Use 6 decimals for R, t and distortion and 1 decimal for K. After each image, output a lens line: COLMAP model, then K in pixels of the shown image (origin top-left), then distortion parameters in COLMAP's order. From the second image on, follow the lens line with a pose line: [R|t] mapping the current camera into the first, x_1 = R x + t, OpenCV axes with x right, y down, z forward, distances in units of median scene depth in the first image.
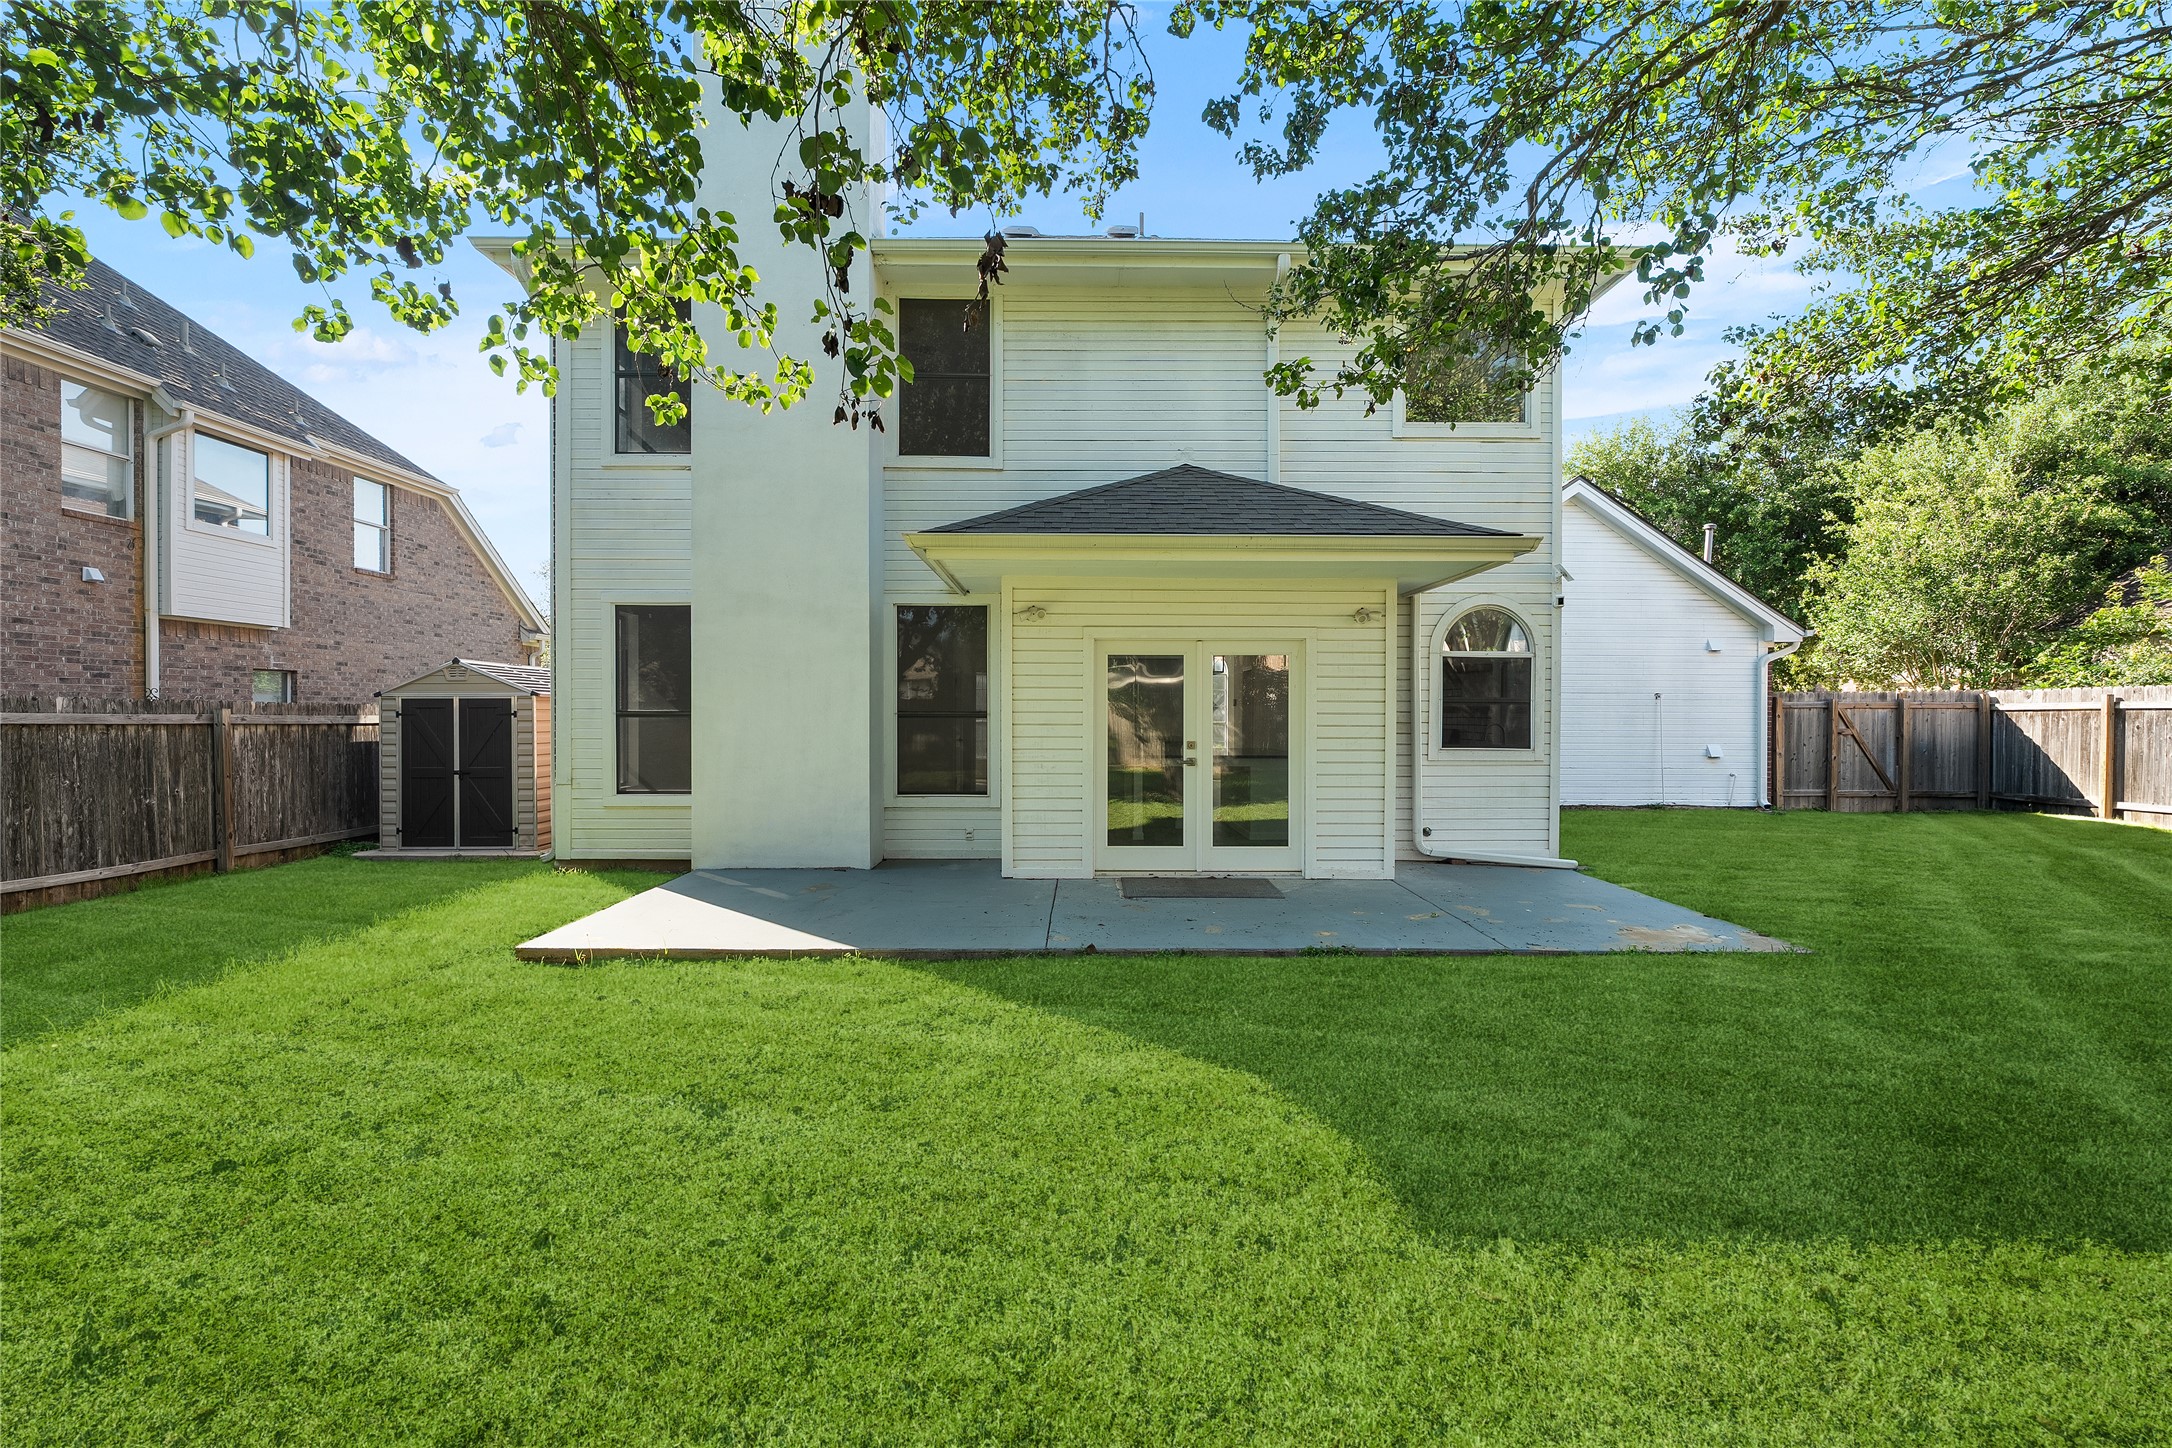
lens RADIAL K [[974.1, 0, 1086.0], [0, 974.1, 724.0], [0, 0, 1]] dist [-0.002523, -0.000053]
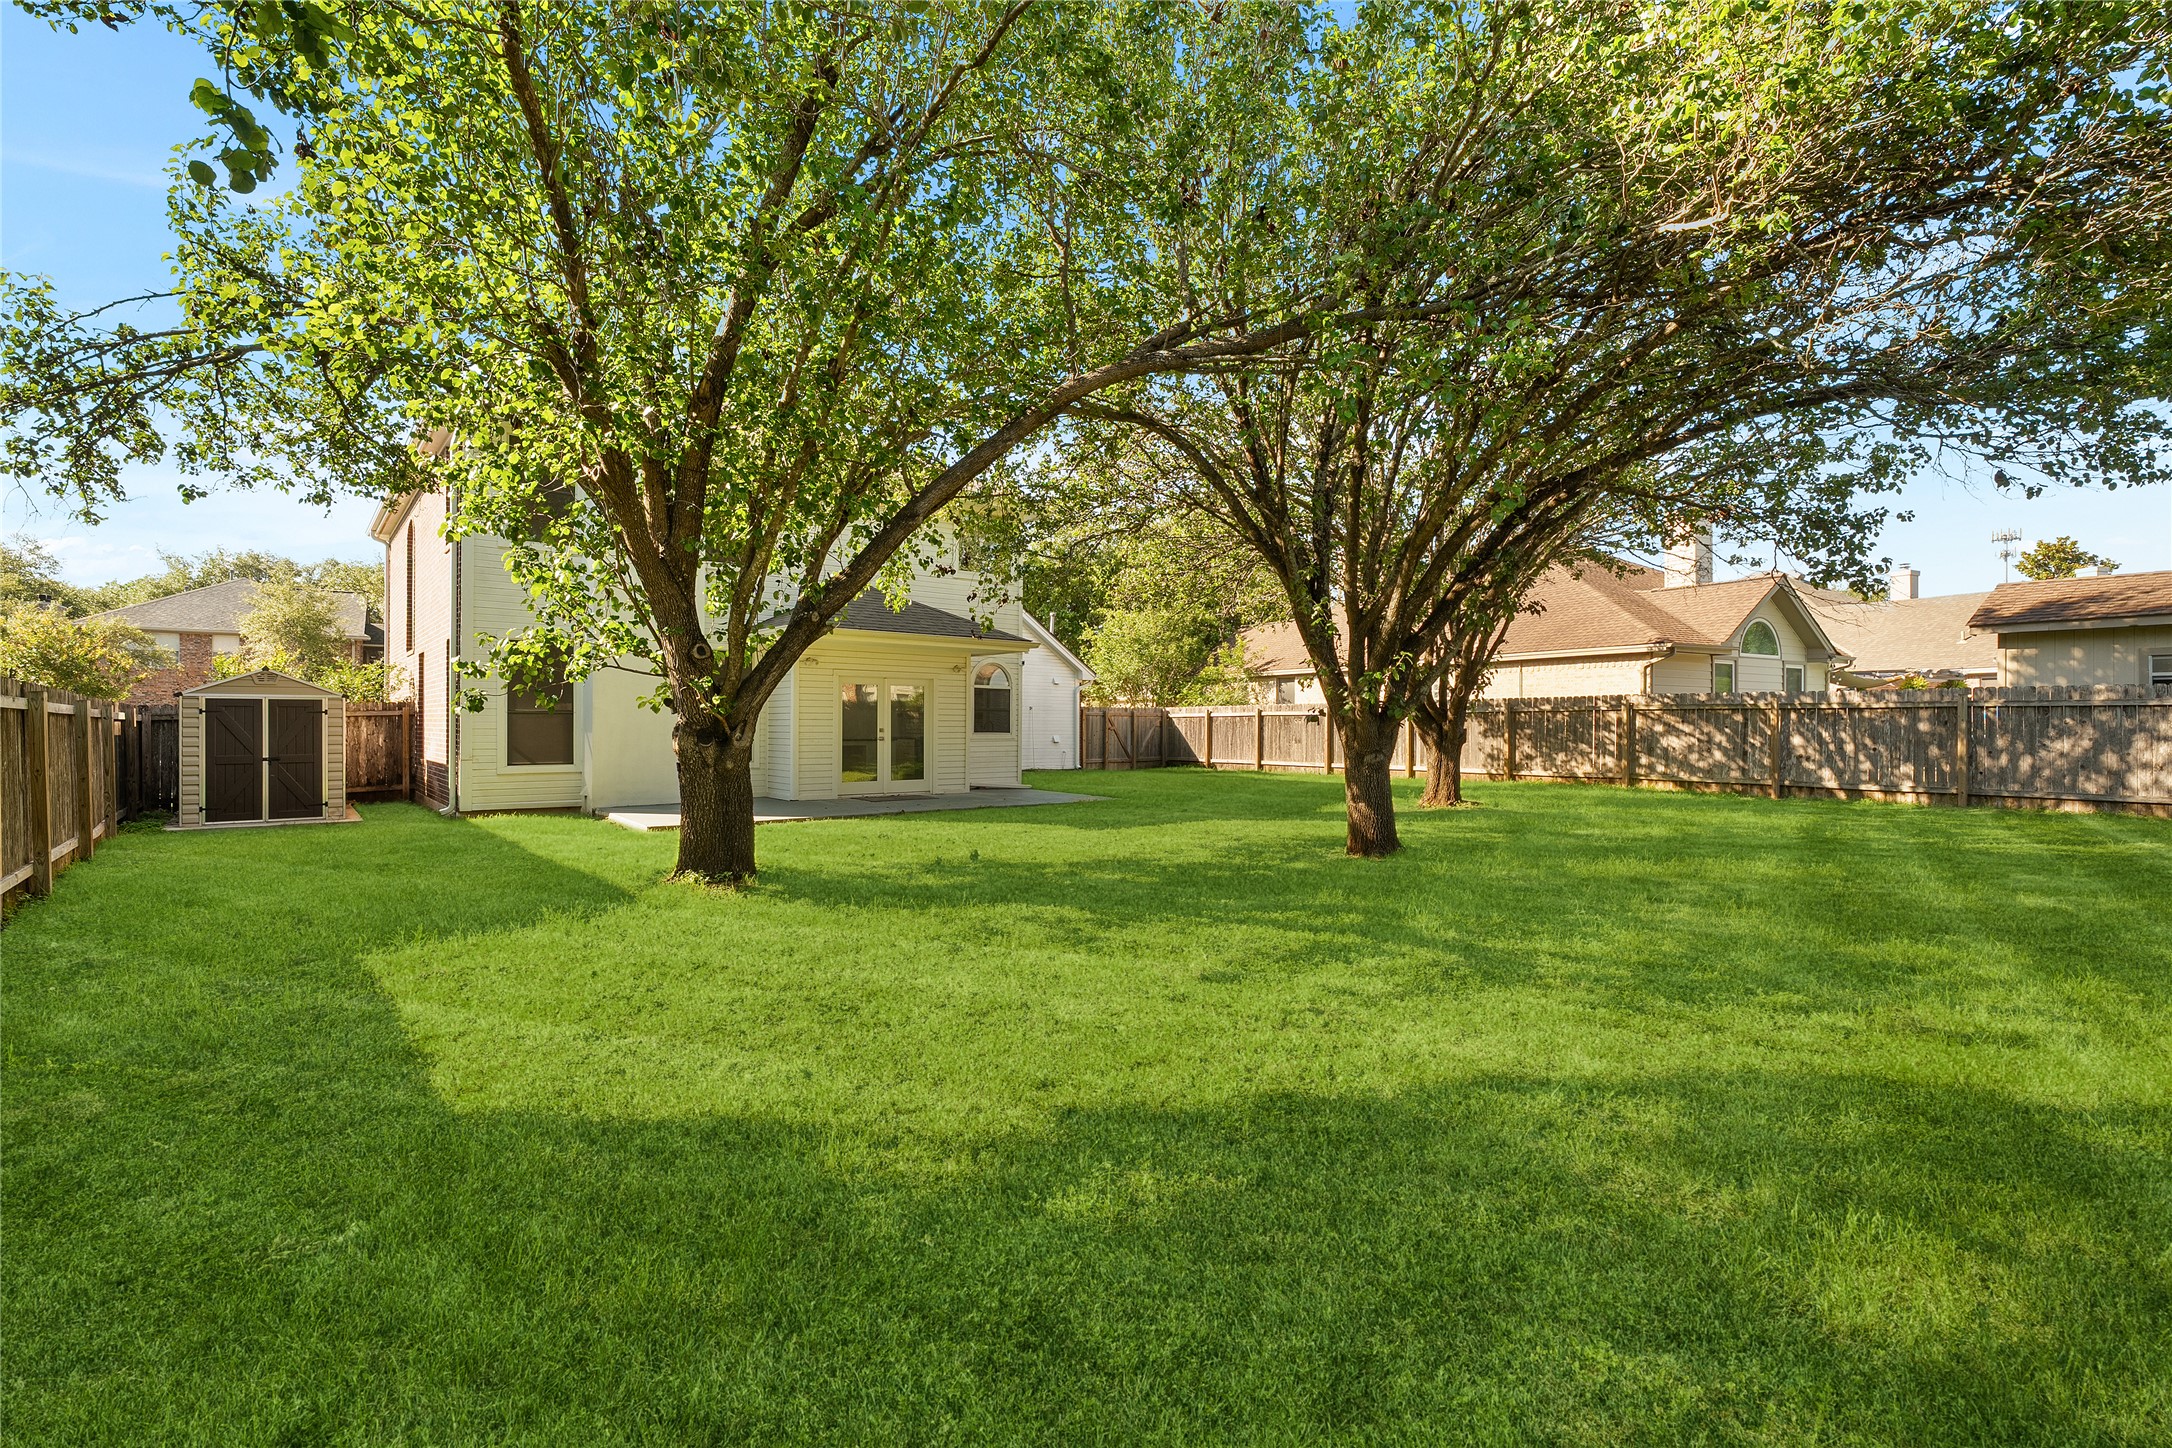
lens RADIAL K [[948.8, 0, 1086.0], [0, 948.8, 724.0], [0, 0, 1]] dist [-0.001308, 0.000986]
pose [[0.781804, 0.002179, 0.623520, -0.429793], [0.001469, 0.999985, -0.005338, 0.010104], [-0.623522, 0.005089, 0.781789, -0.437677]]
